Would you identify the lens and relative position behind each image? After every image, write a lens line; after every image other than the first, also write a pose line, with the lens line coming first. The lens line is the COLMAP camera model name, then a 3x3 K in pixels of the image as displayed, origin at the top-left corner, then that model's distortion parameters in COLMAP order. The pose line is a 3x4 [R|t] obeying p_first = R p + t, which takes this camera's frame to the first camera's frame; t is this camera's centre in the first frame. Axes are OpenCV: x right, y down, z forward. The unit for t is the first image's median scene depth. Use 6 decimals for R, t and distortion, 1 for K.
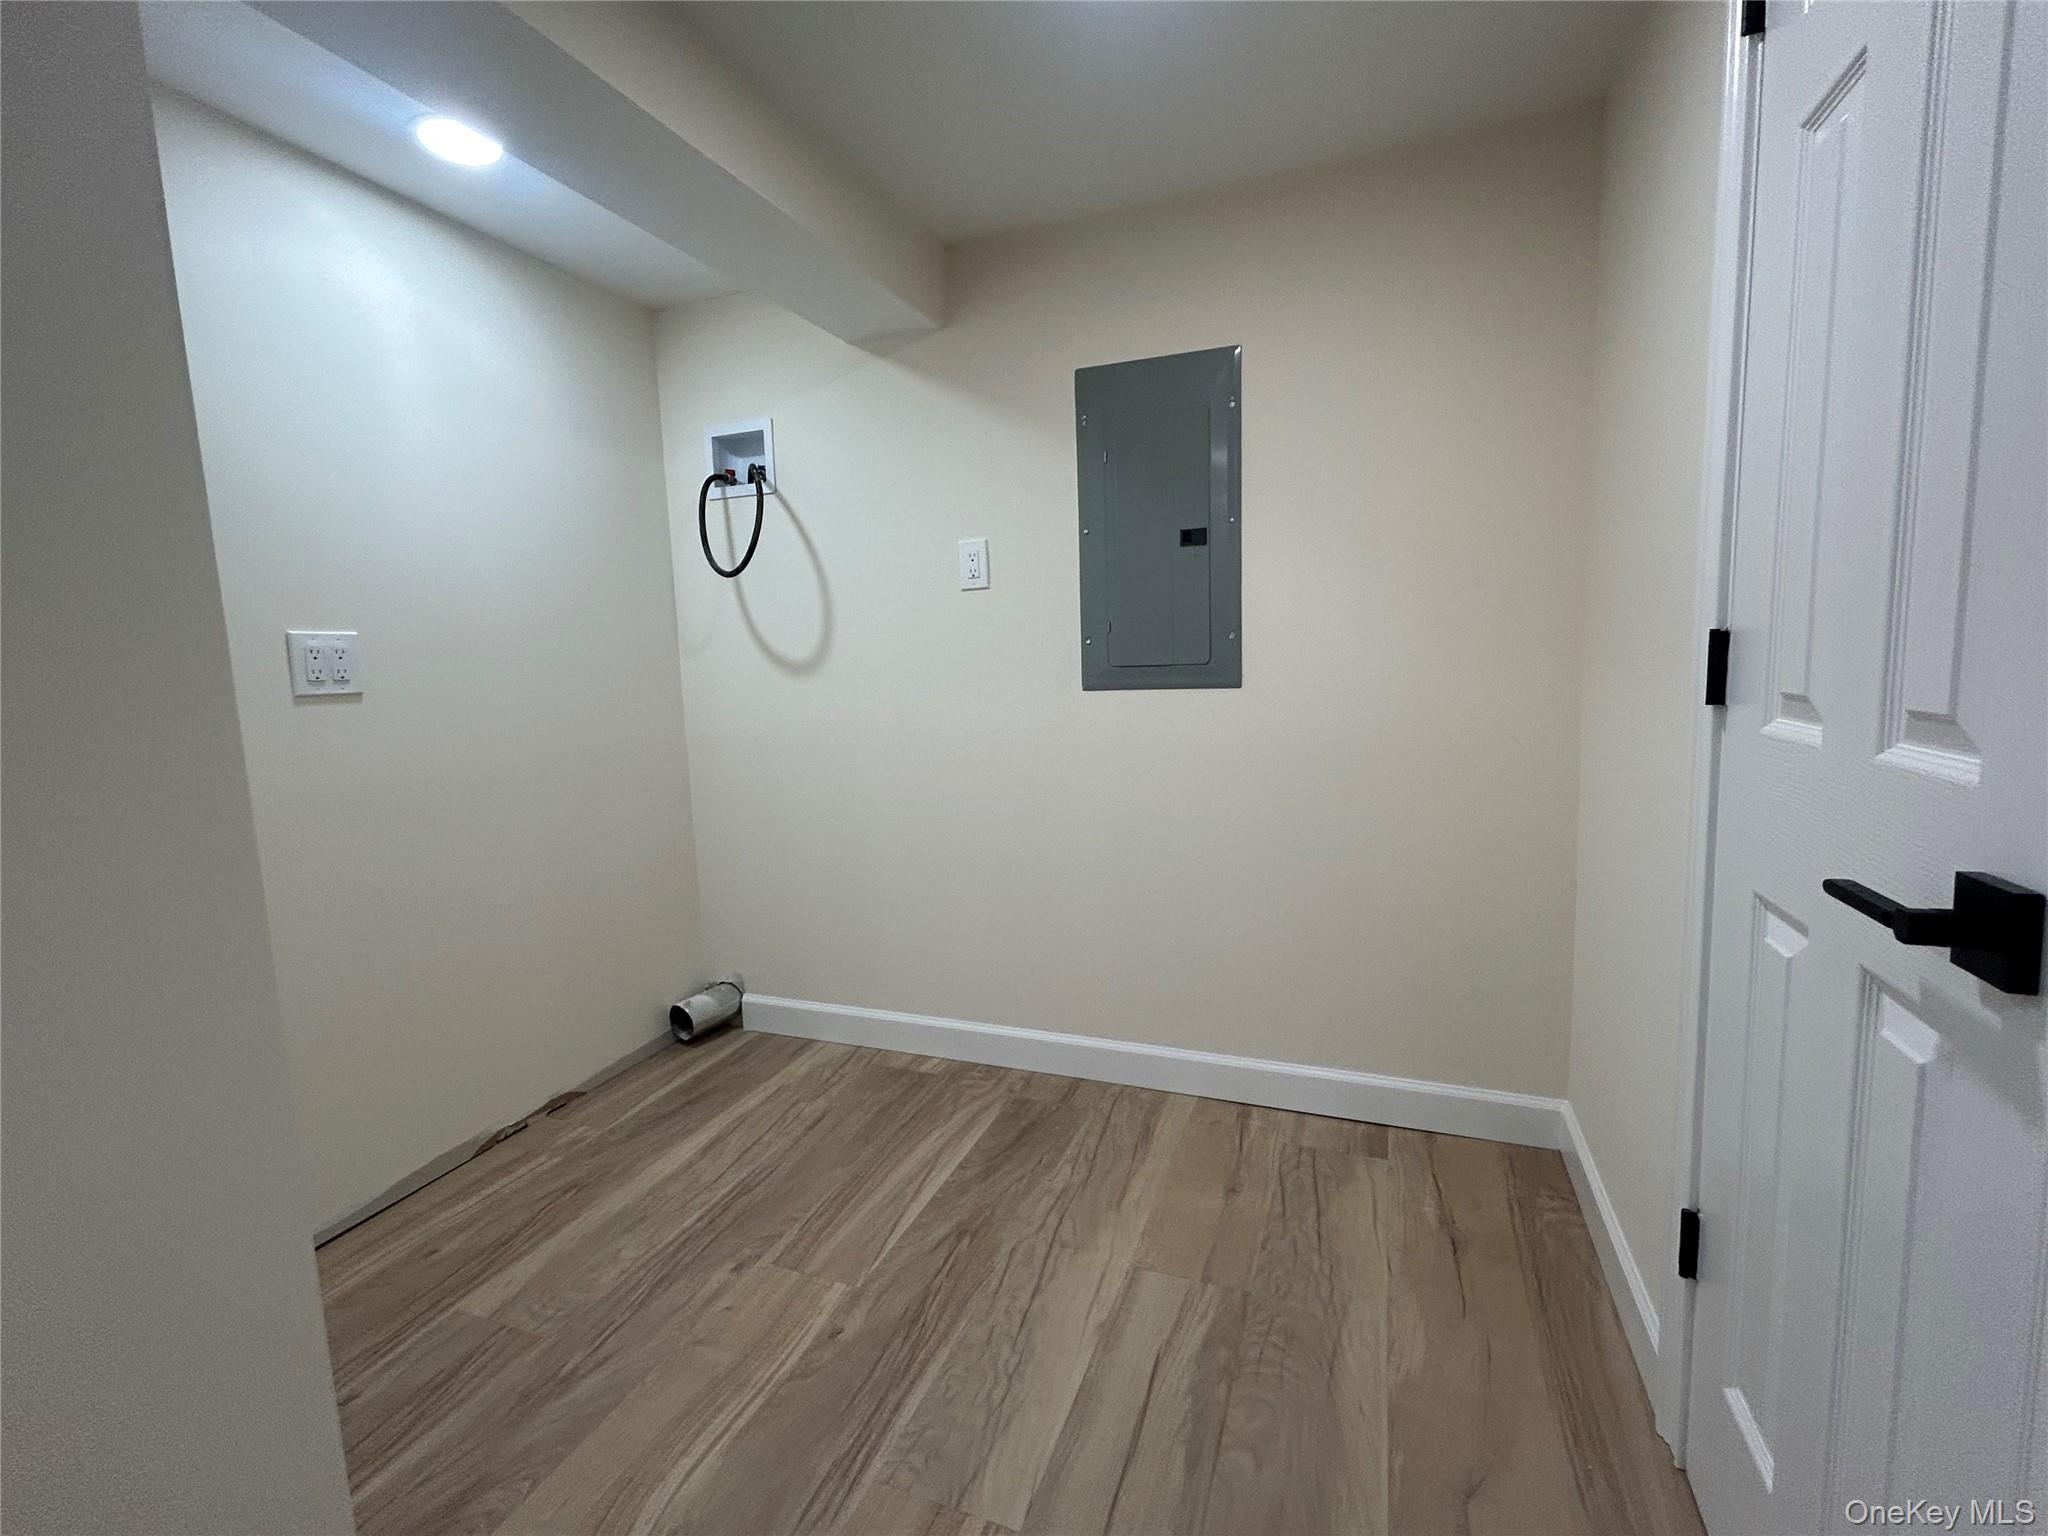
lens RADIAL K [[901.2, 0, 1026.2], [0, 901.2, 759.1], [0, 0, 1]] dist [-0.004067, 0.002903]
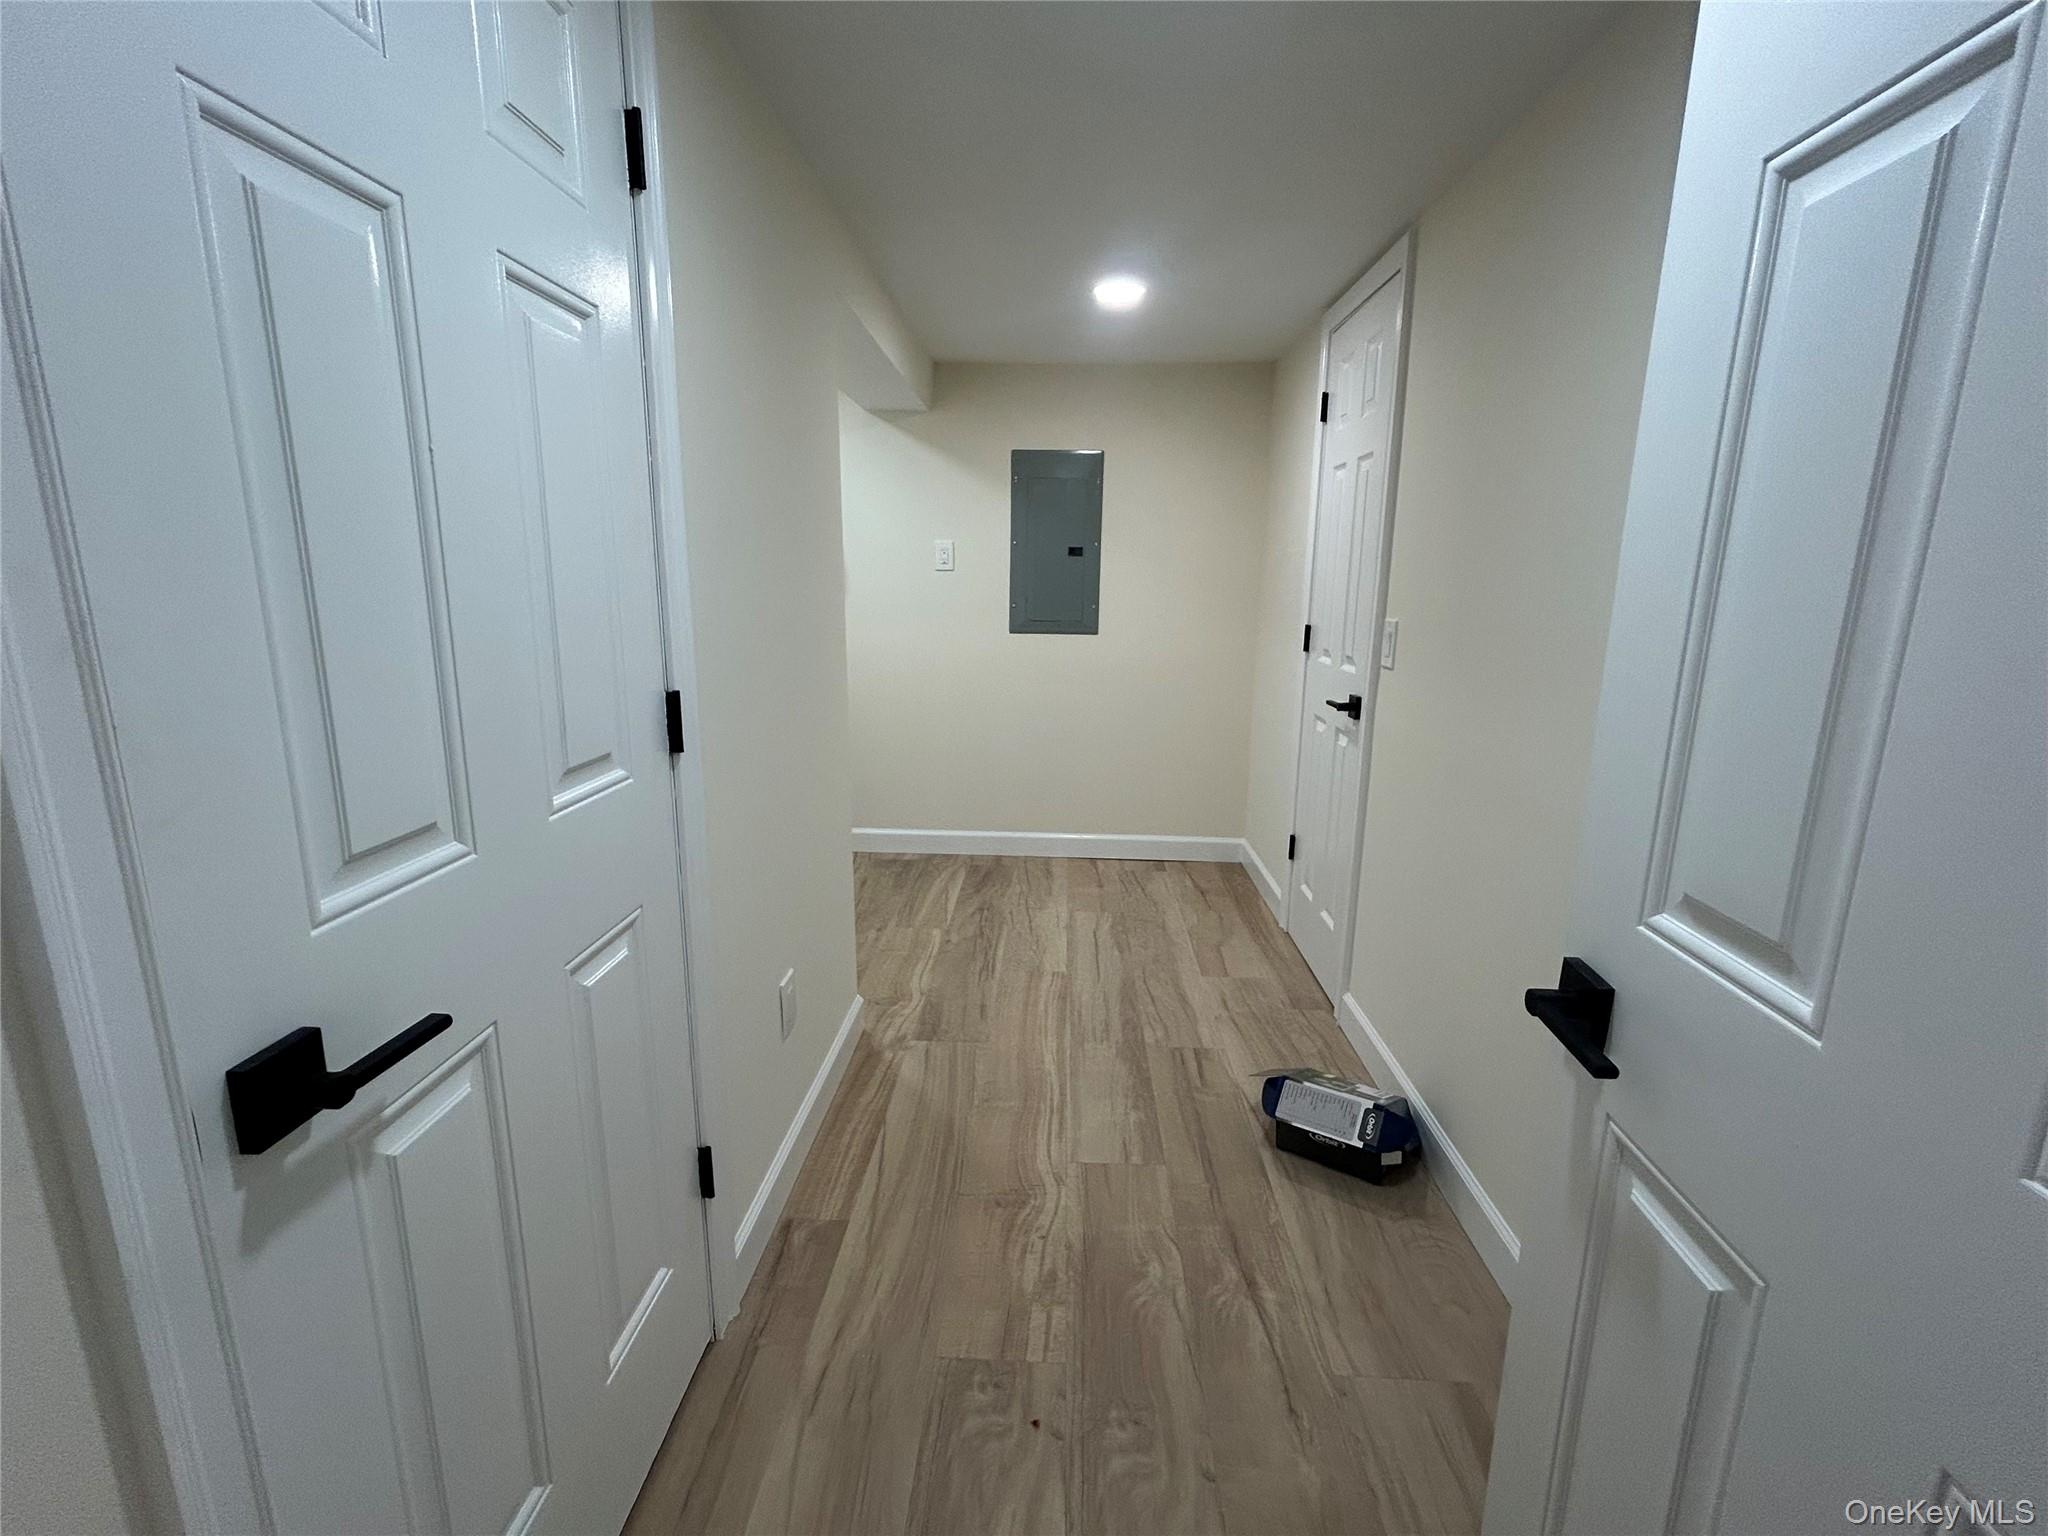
lens RADIAL K [[901.2, 0, 1019.6], [0, 901.2, 767.5], [0, 0, 1]] dist [-0.004067, 0.002903]
pose [[0.945346, -0.021938, 0.325331, -0.564096], [-0.007361, 0.996044, 0.088556, 0.032900], [-0.325987, -0.086111, 0.941444, -0.779465]]
